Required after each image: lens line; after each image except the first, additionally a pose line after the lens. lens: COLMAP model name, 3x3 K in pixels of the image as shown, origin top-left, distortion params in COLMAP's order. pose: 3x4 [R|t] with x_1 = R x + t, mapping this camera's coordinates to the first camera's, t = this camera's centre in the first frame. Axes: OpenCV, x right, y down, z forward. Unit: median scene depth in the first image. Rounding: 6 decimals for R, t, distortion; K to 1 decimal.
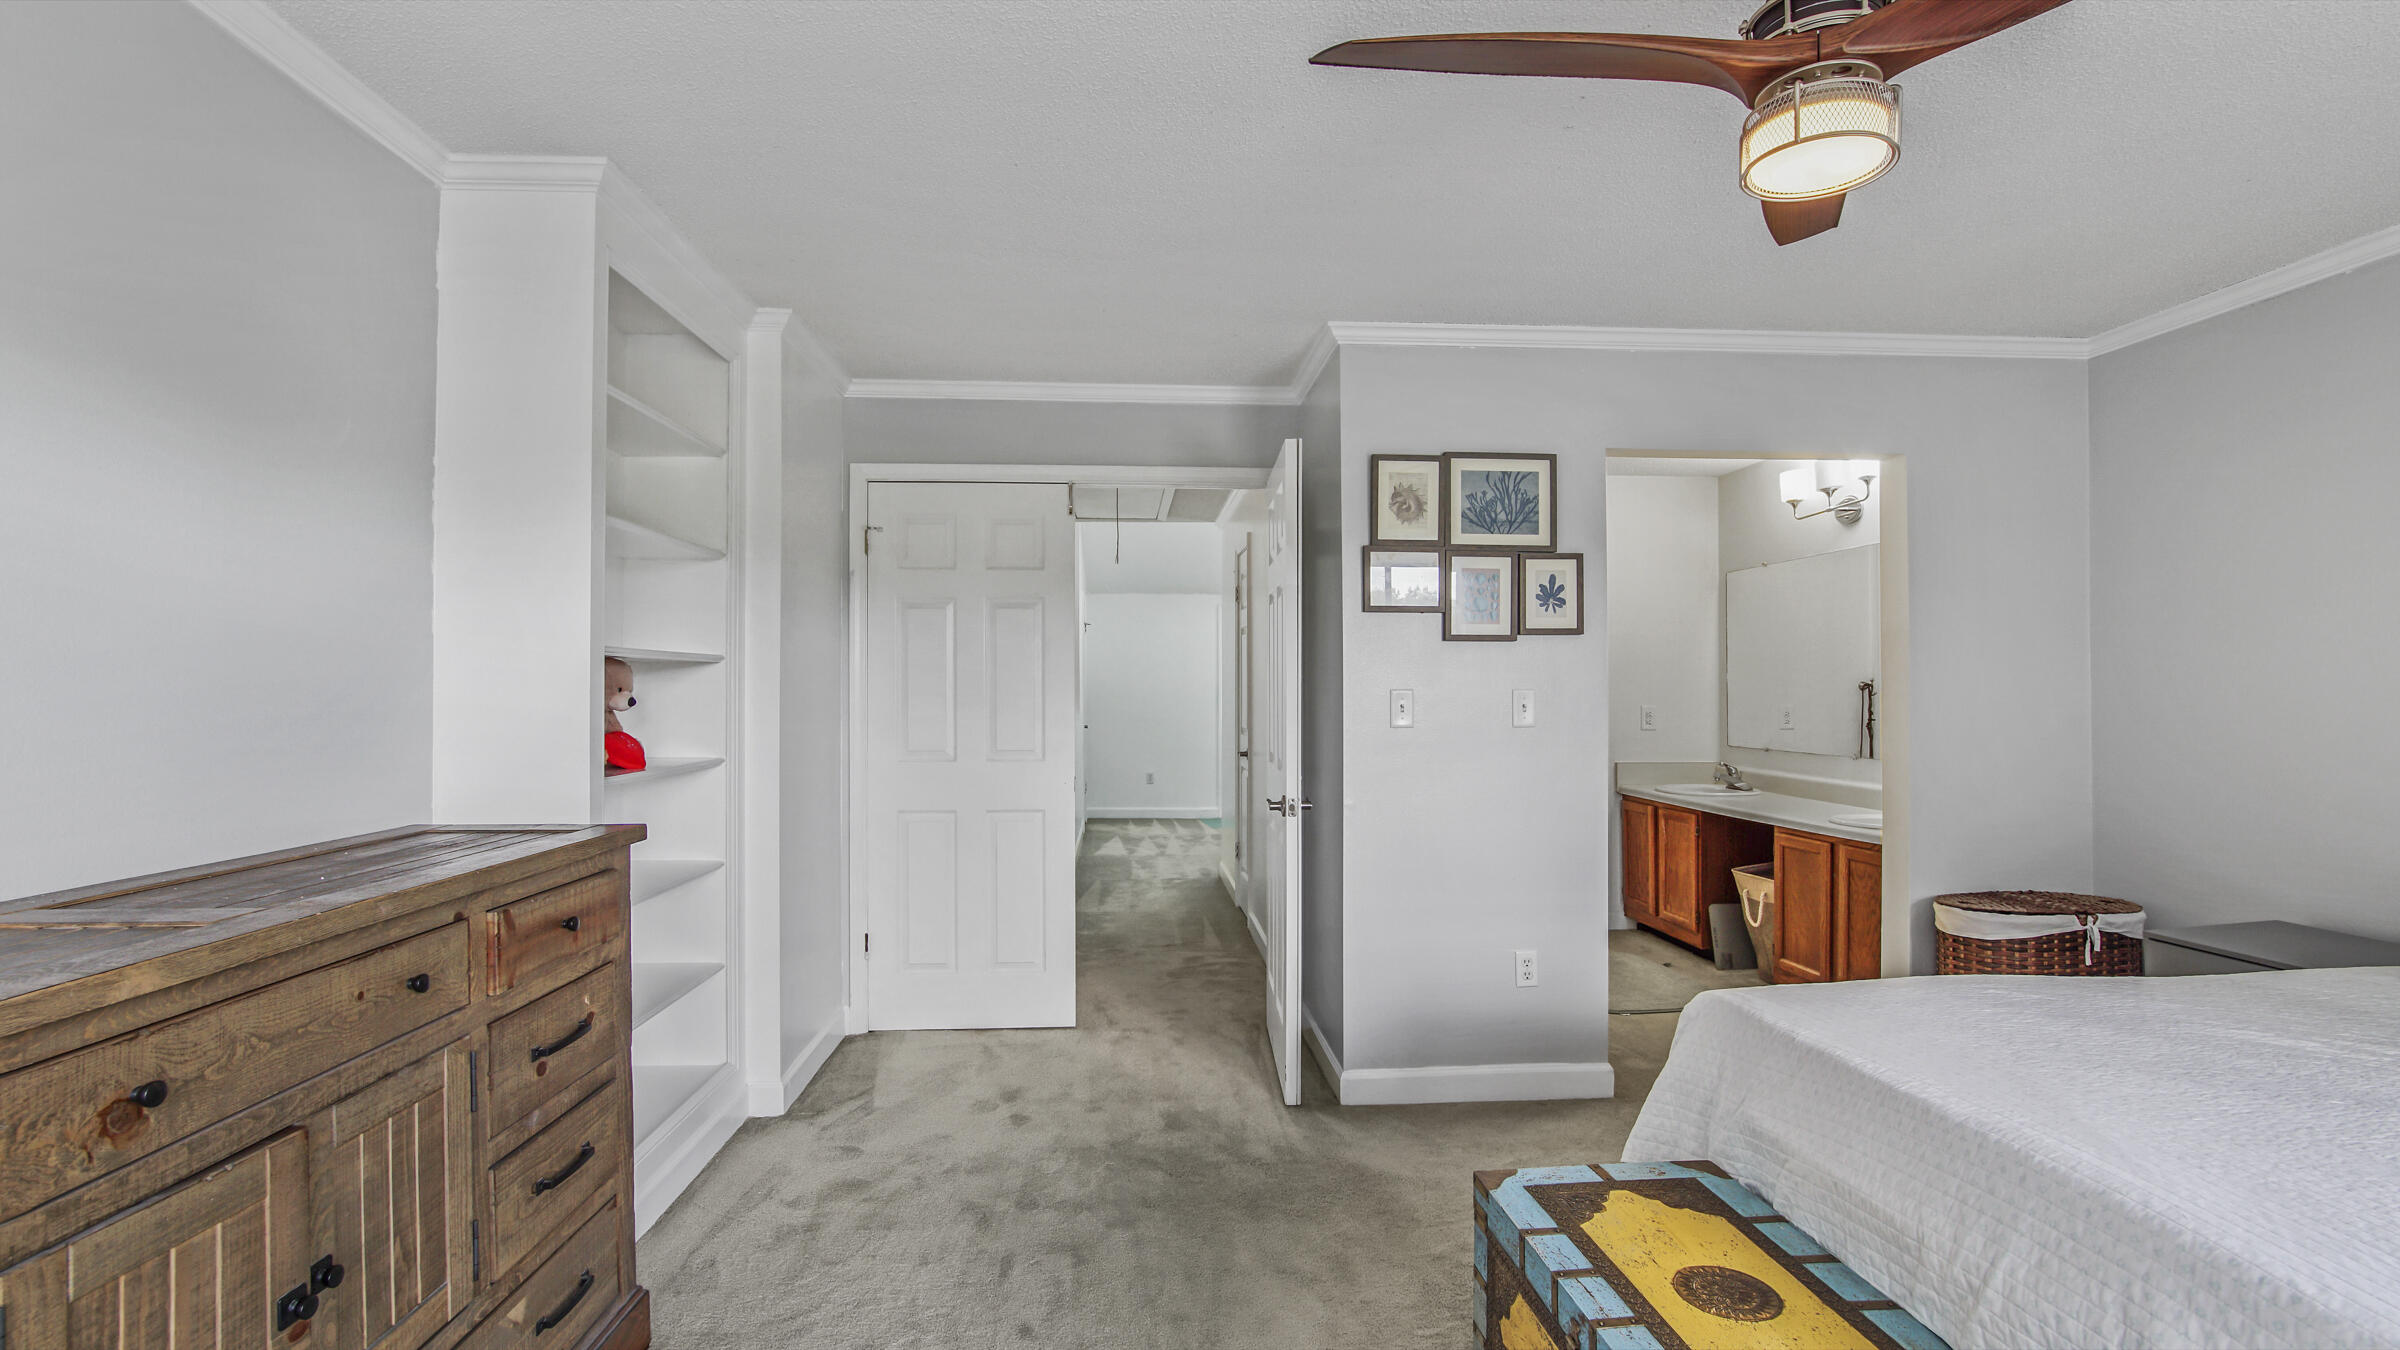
lens RADIAL K [[1085.8, 0, 1171.3], [0, 1085.8, 684.3], [0, 0, 1]] dist [-0.012244, 0.000820]
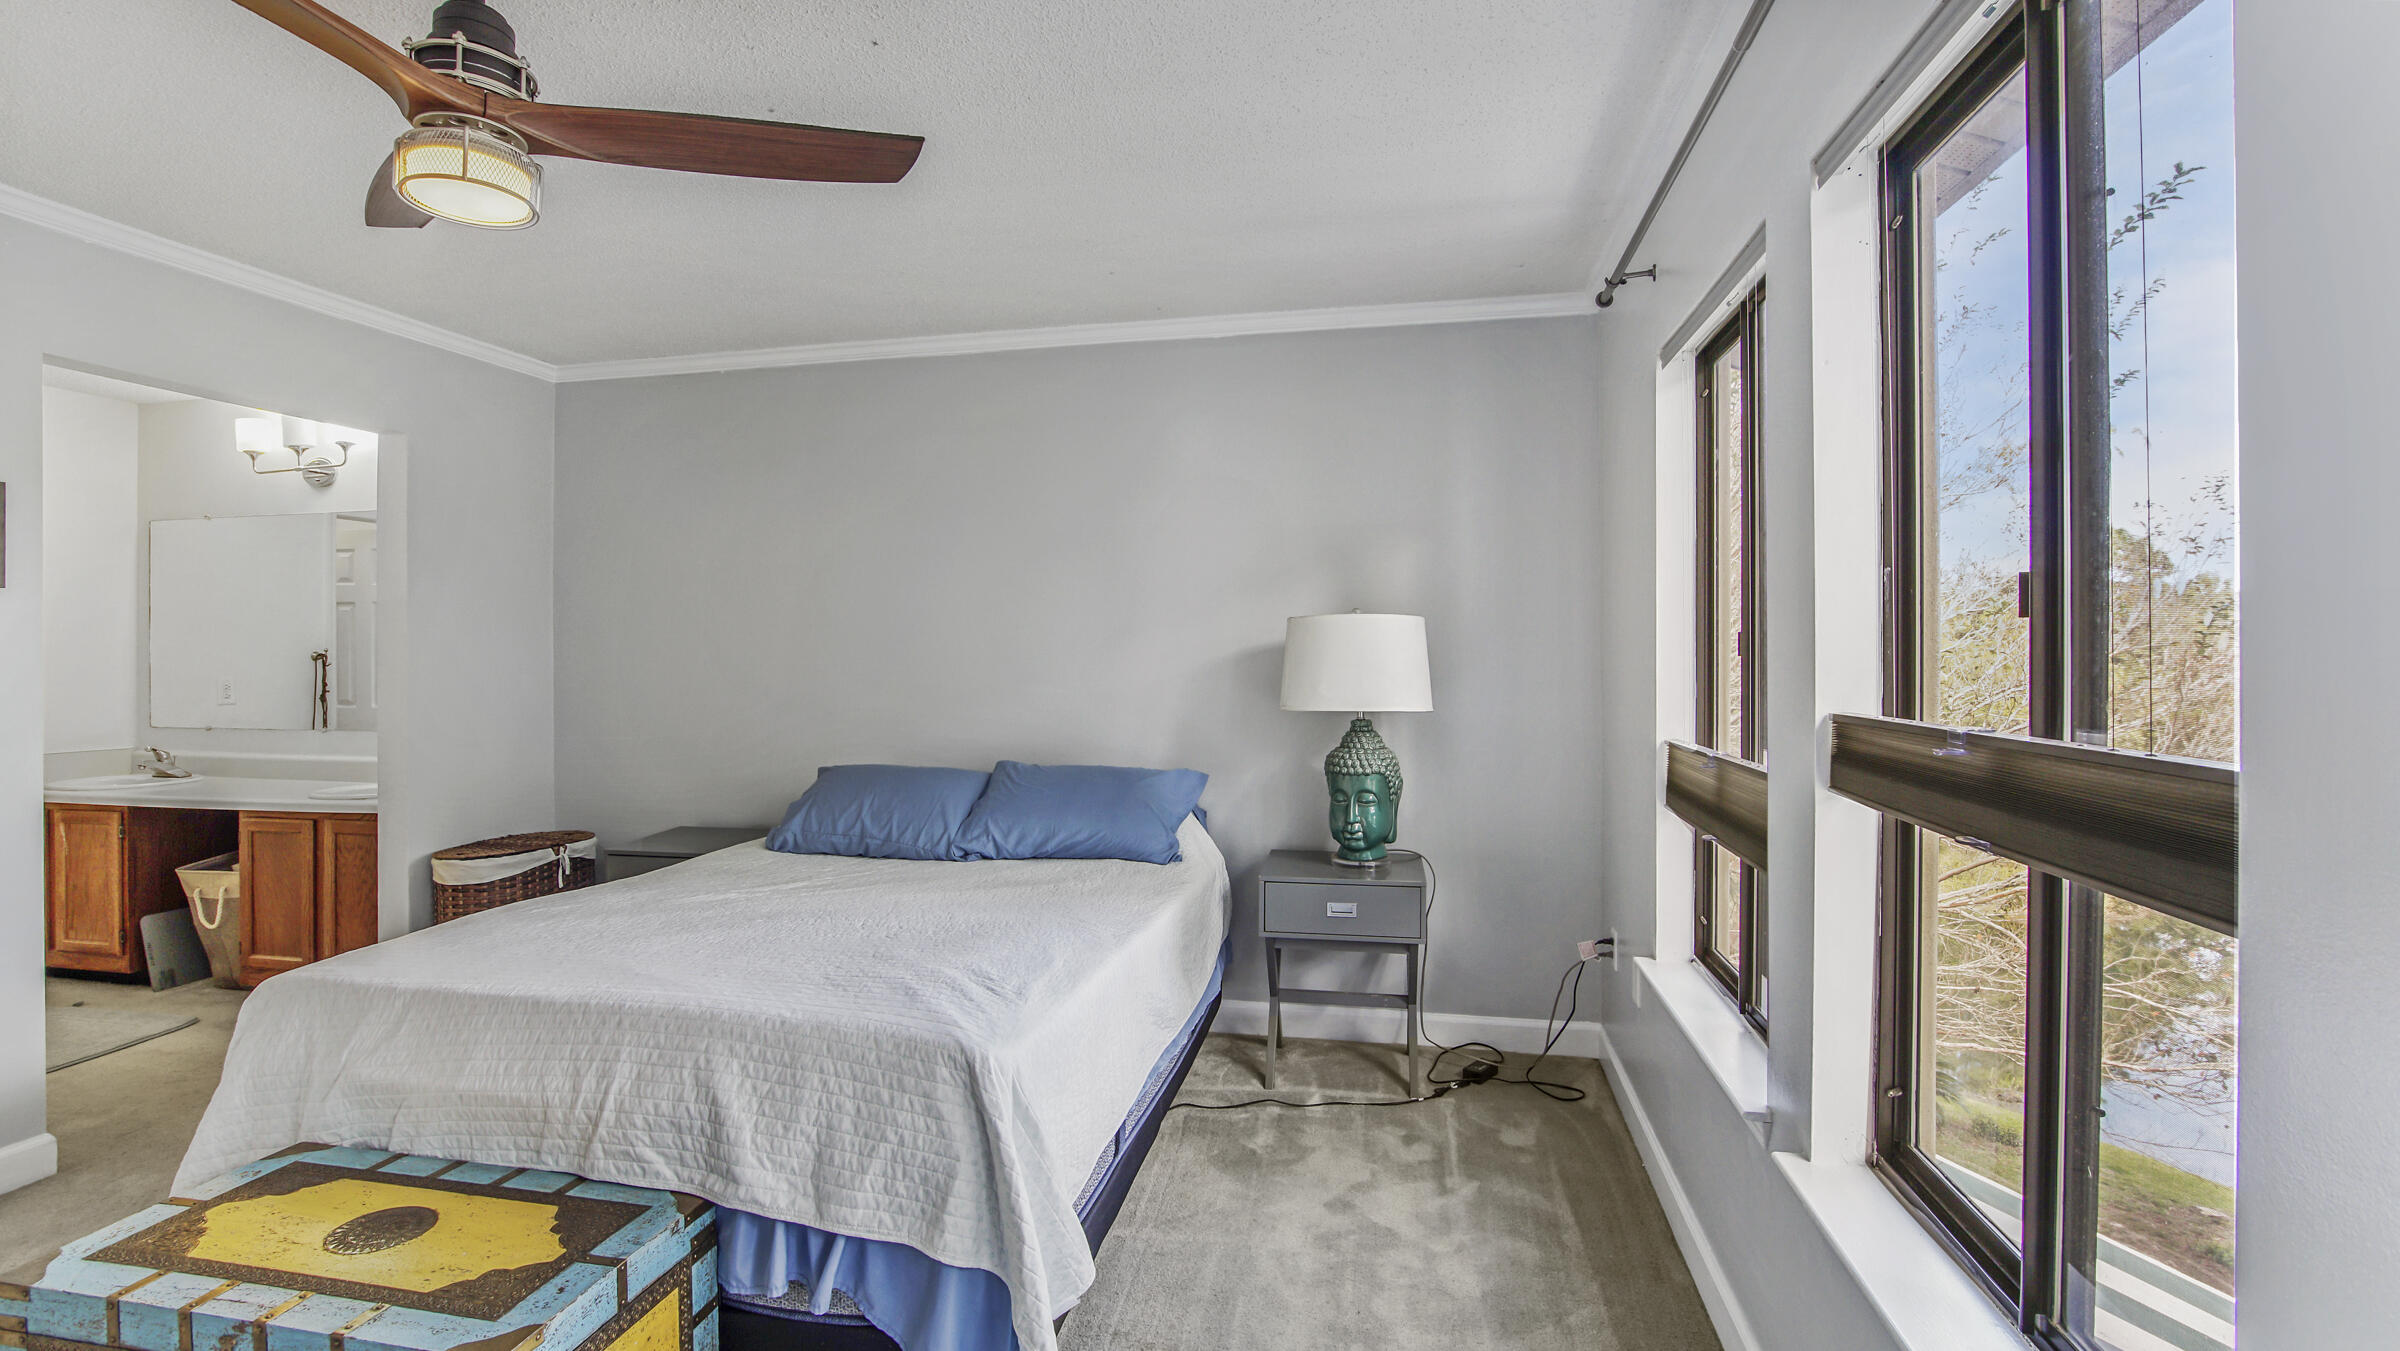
lens RADIAL K [[1085.8, 0, 1215.3], [0, 1085.8, 663.1], [0, 0, 1]] dist [-0.012244, 0.000820]
pose [[0.262541, -0.005685, 0.964904, -0.125023], [-0.001365, 0.999979, 0.006263, 0.000975], [-0.964920, -0.002961, 0.262528, -0.027262]]
